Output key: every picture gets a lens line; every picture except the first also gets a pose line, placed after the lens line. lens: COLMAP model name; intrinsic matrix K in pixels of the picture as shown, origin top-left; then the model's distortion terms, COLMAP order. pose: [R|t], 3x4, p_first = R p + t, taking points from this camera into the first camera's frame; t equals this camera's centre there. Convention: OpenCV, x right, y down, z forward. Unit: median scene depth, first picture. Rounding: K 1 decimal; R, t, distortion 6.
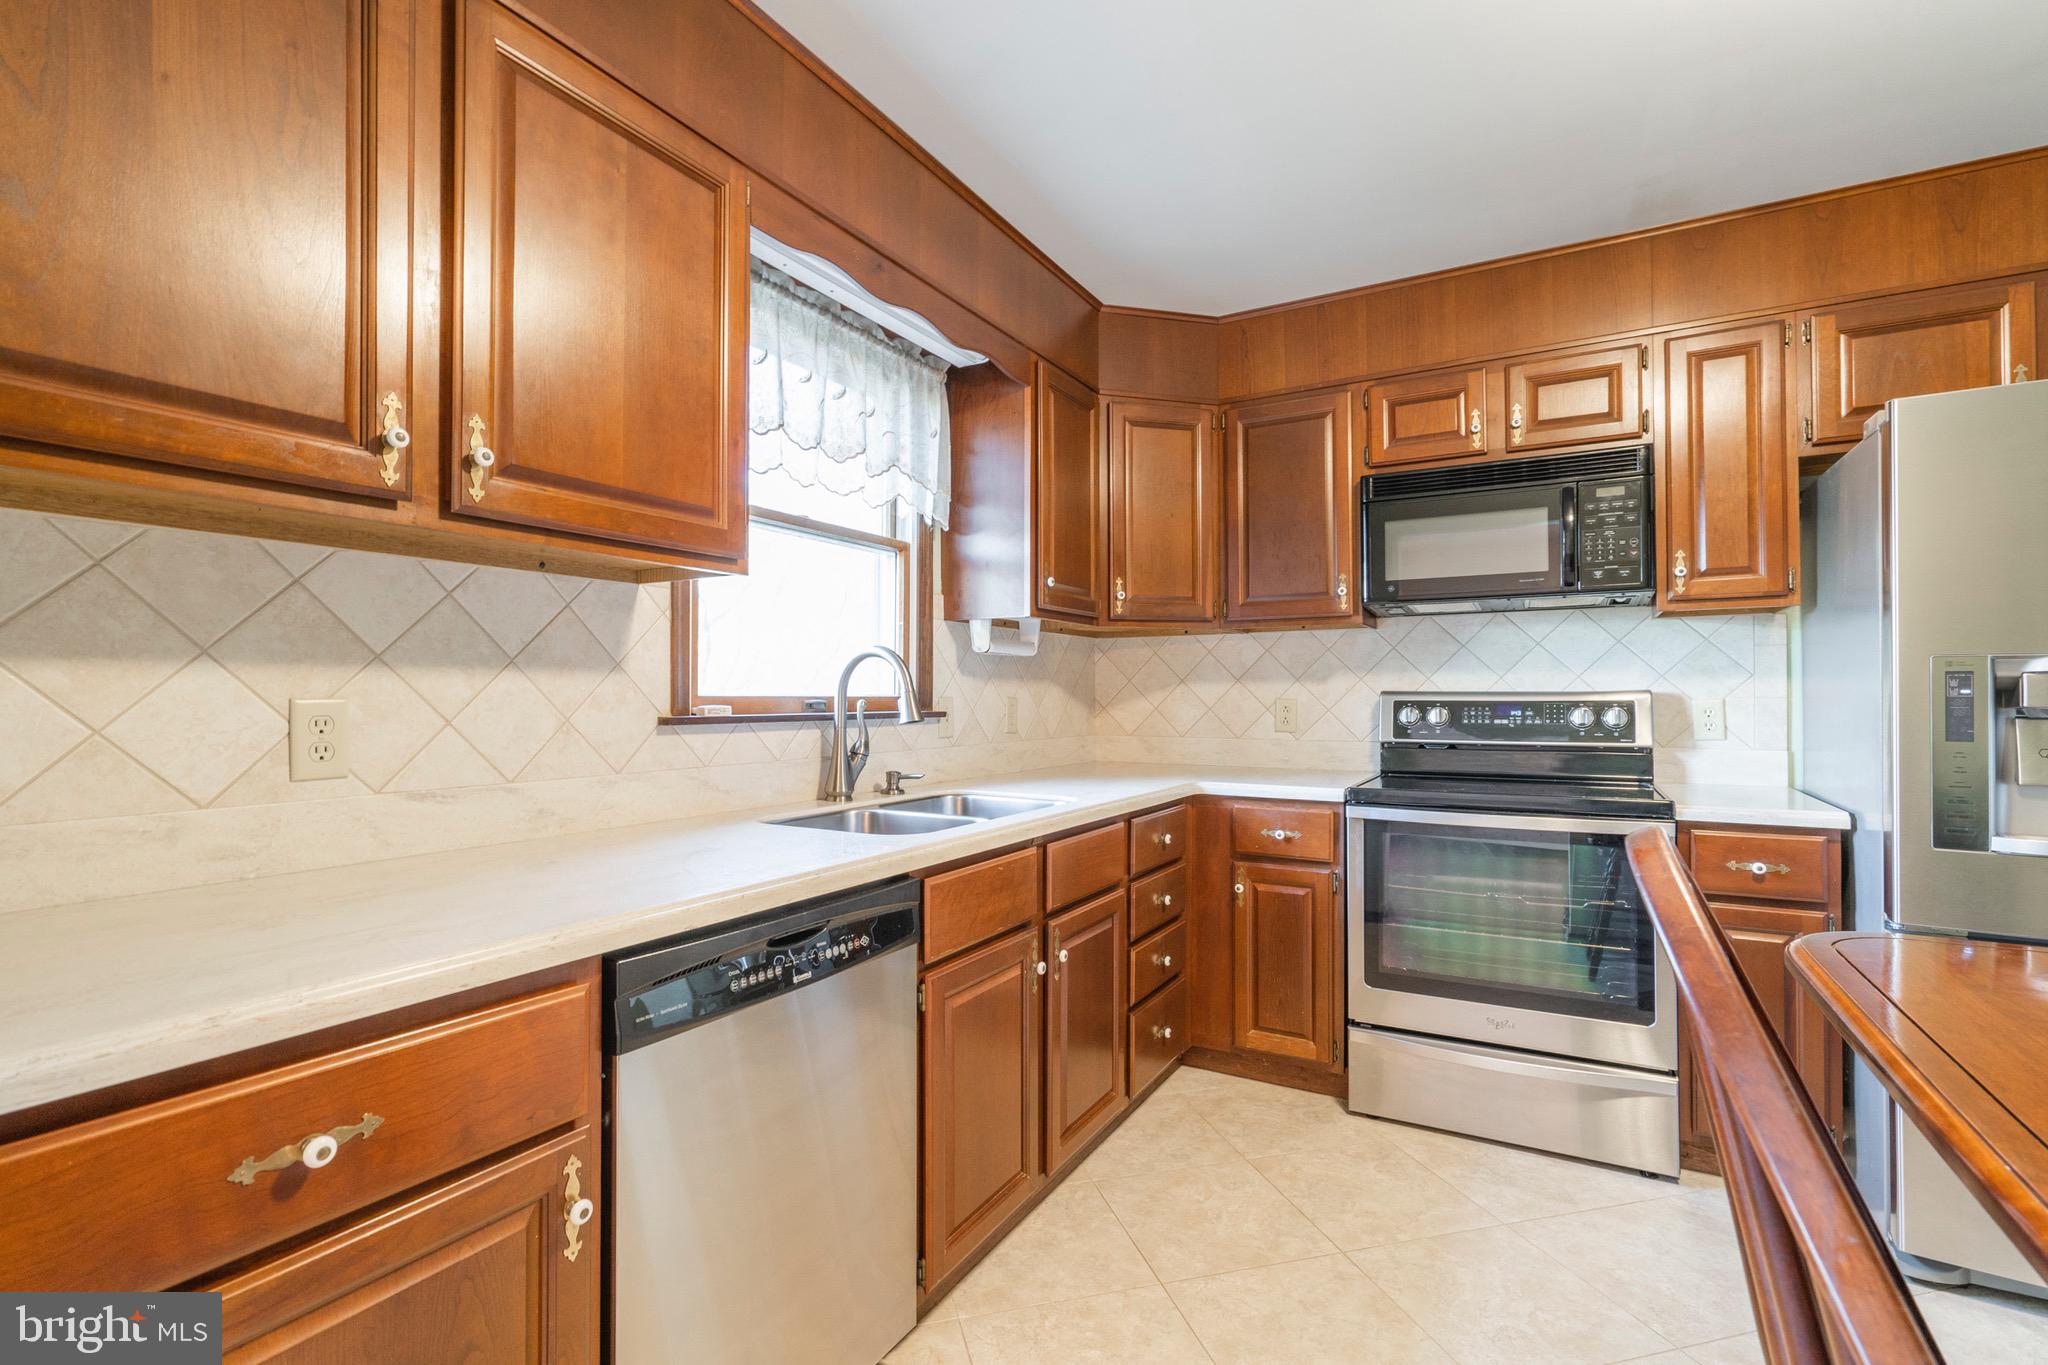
lens RADIAL K [[948.5, 0, 1024.0], [0, 948.5, 682.5], [0, 0, 1]] dist [0.001818, 0.000901]
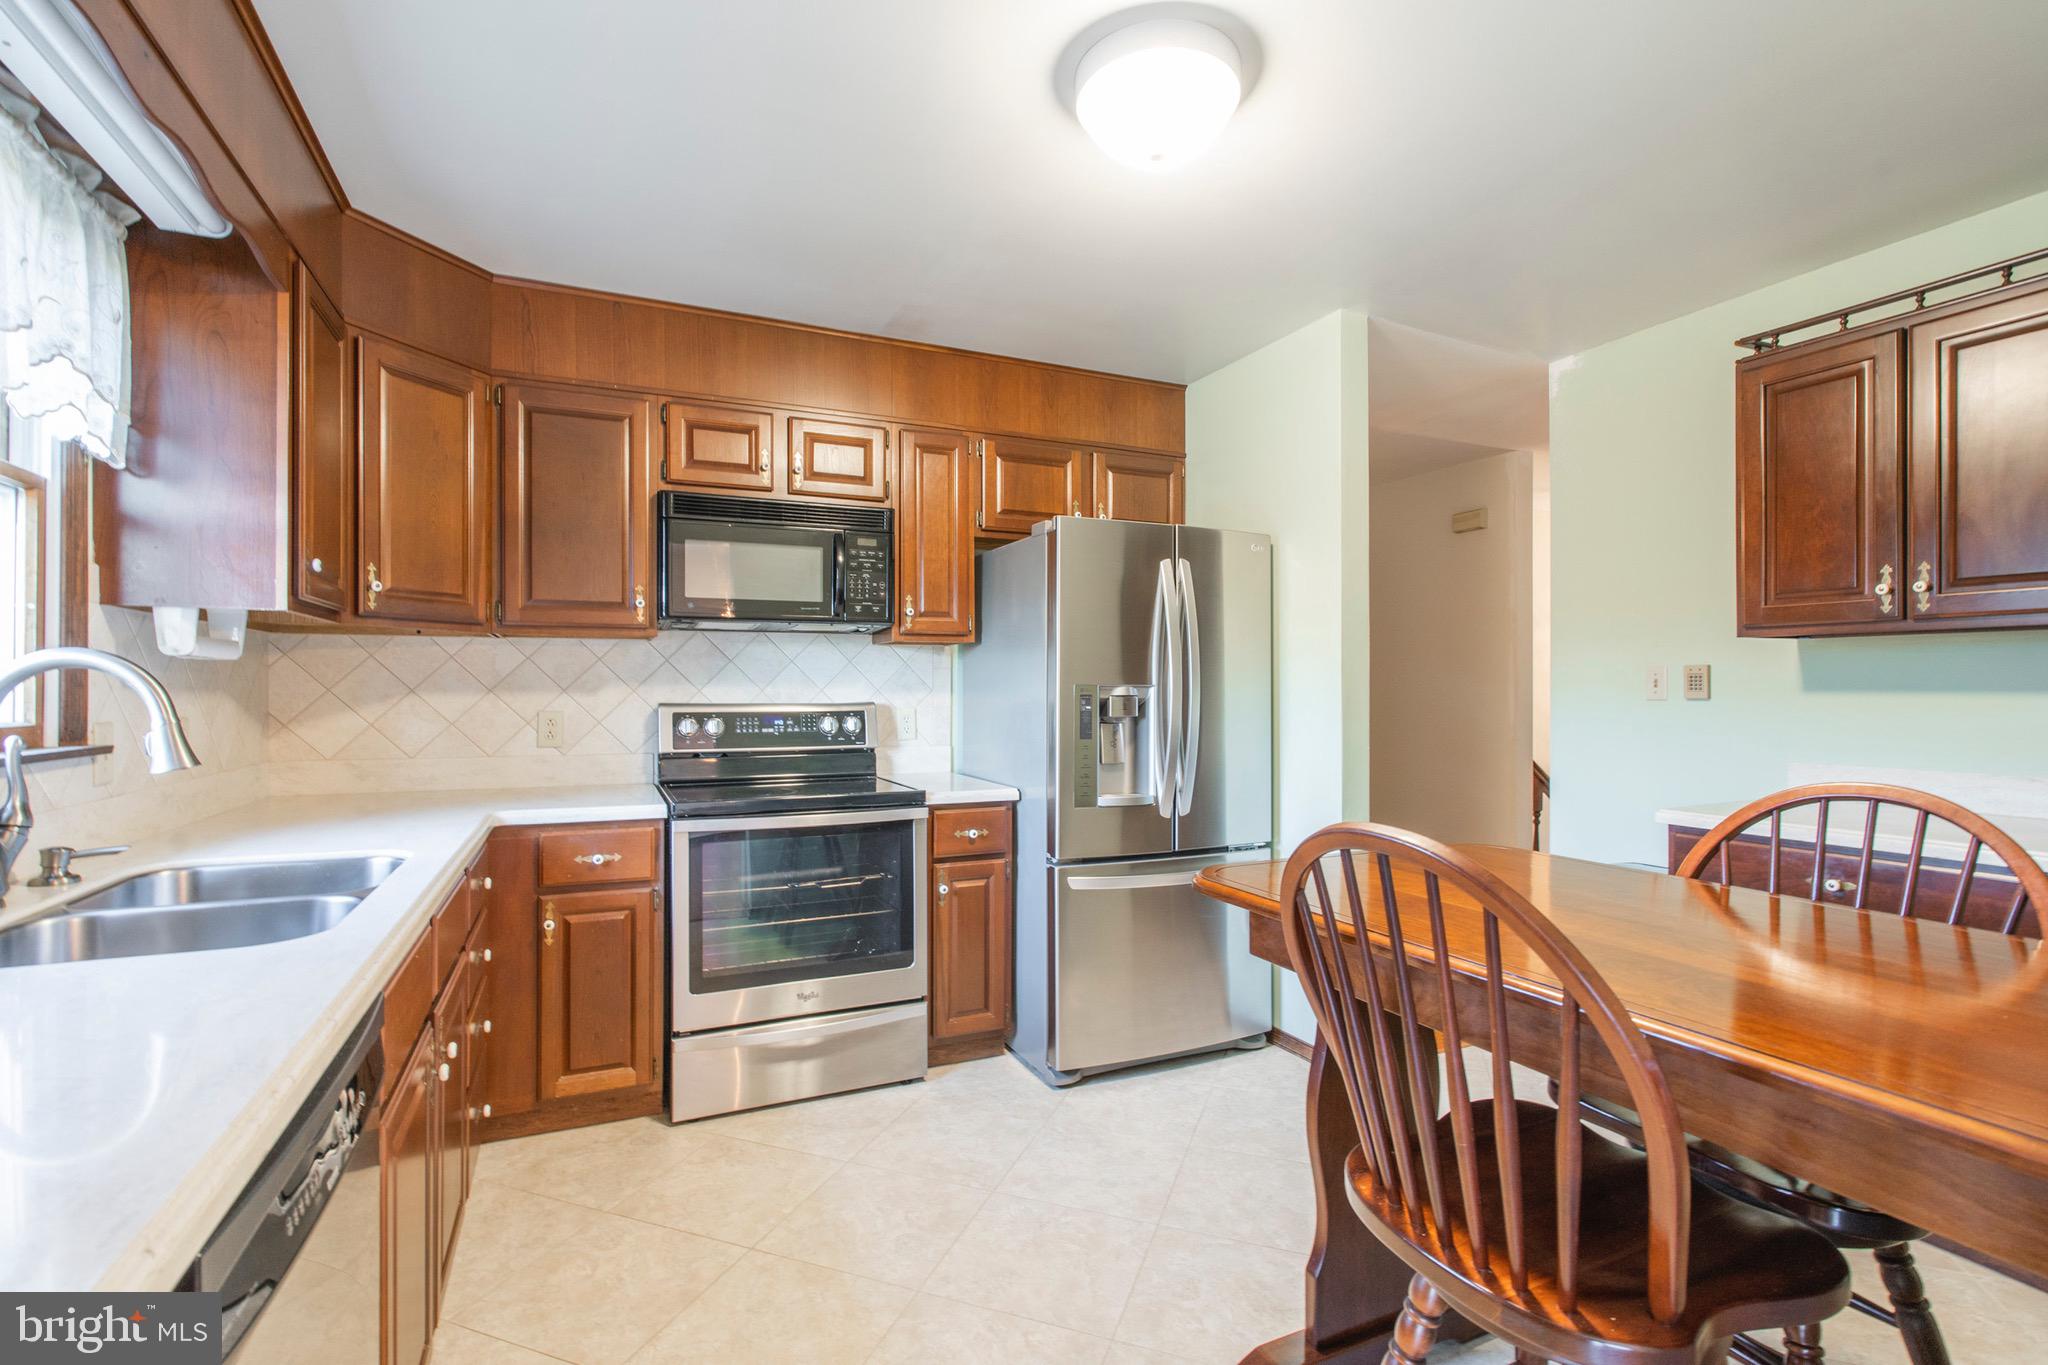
lens RADIAL K [[940.3, 0, 1027.6], [0, 940.3, 688.1], [0, 0, 1]] dist [-0.001231, 0.000339]
pose [[0.583945, 0.003496, 0.811786, -0.243192], [-0.013883, 0.999887, 0.005680, -0.021234], [-0.811675, -0.014587, 0.583928, 0.114172]]
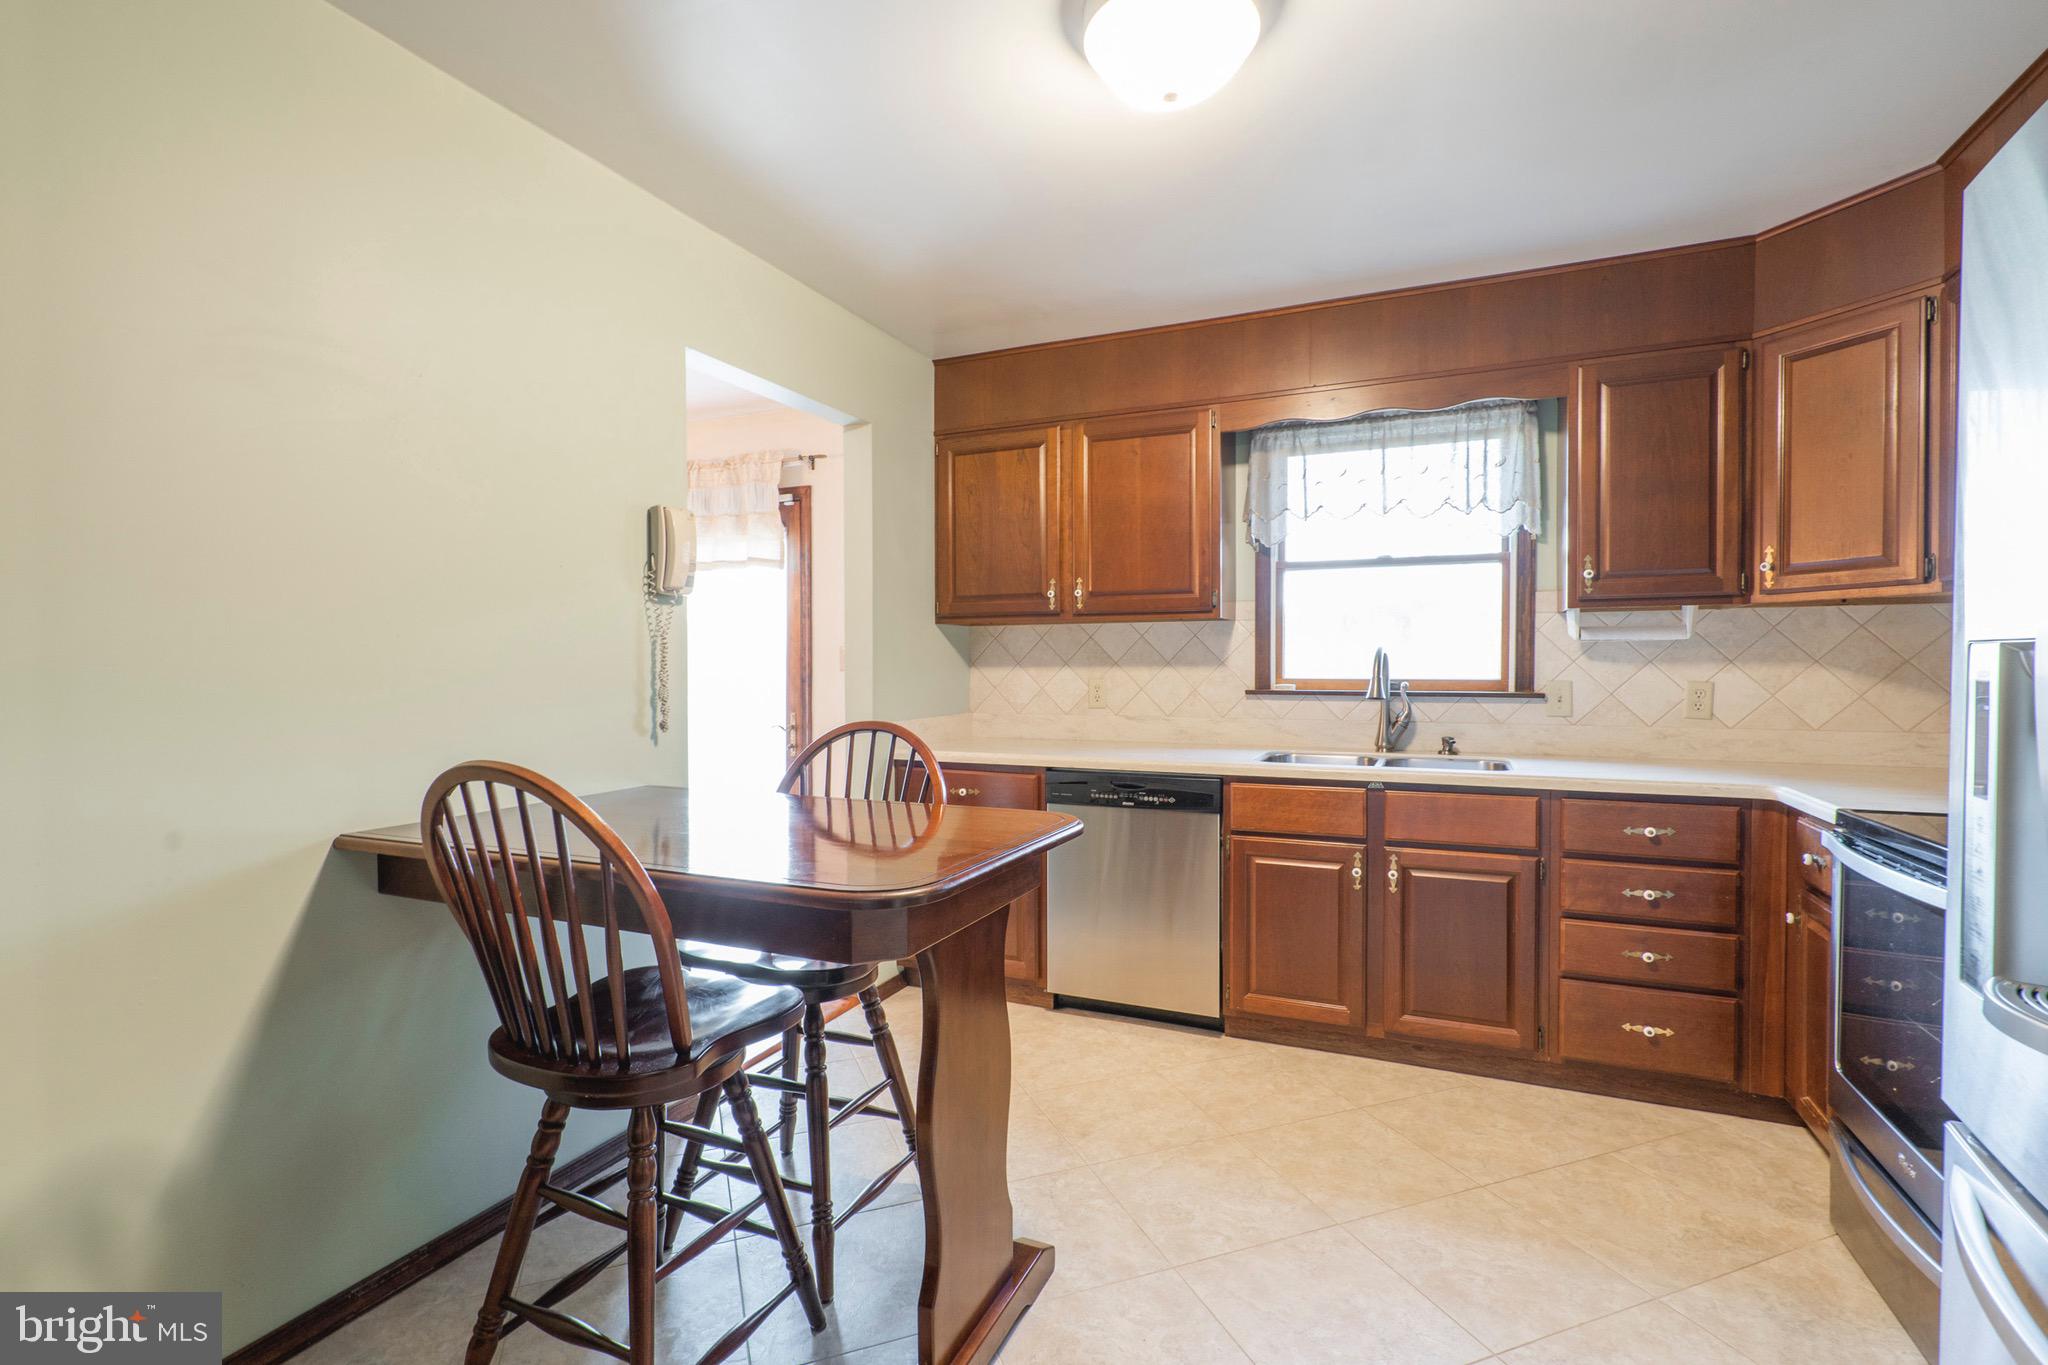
lens RADIAL K [[940.3, 0, 1027.6], [0, 940.3, 688.1], [0, 0, 1]] dist [-0.001231, 0.000339]
pose [[0.096699, 0.025199, -0.994995, 1.001363], [0.017221, 0.999487, 0.026986, -0.017312], [0.995165, -0.019744, 0.096216, 0.274191]]
